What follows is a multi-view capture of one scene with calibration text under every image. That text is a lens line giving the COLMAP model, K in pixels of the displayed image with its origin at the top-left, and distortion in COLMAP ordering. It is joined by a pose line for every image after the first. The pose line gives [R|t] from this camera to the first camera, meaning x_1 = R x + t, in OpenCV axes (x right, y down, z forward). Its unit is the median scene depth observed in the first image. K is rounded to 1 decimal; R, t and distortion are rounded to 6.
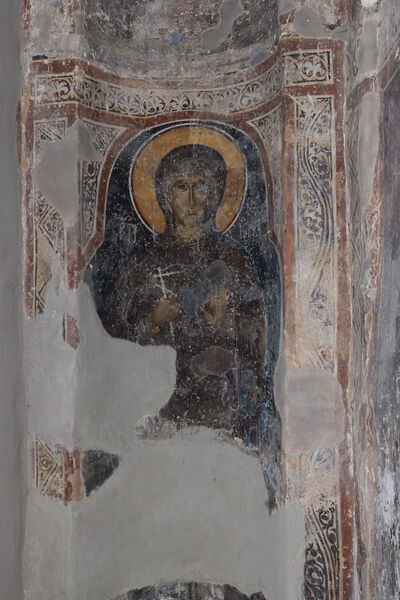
lens RADIAL K [[598.4, 0, 199.7], [0, 598.4, 301.5], [0, 0, 1]] dist [0.022995, 0.000000]
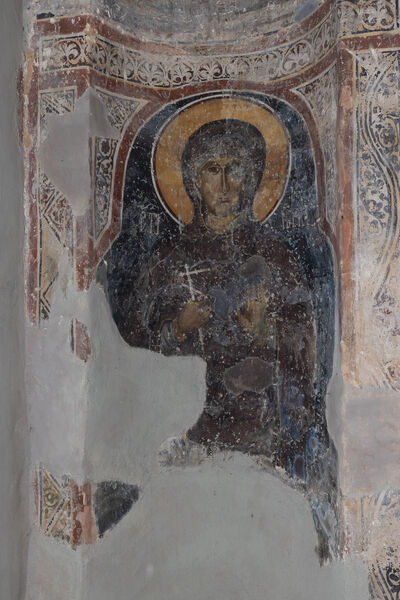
lens RADIAL K [[568.4, 0, 198.4], [0, 568.4, 299.1], [0, 0, 1]] dist [0.025335, 0.000000]
pose [[0.998794, -0.000366, -0.049096, -0.011545], [0.000334, 1.000000, -0.000652, -0.007153], [0.049096, 0.000635, 0.998794, 0.207082]]
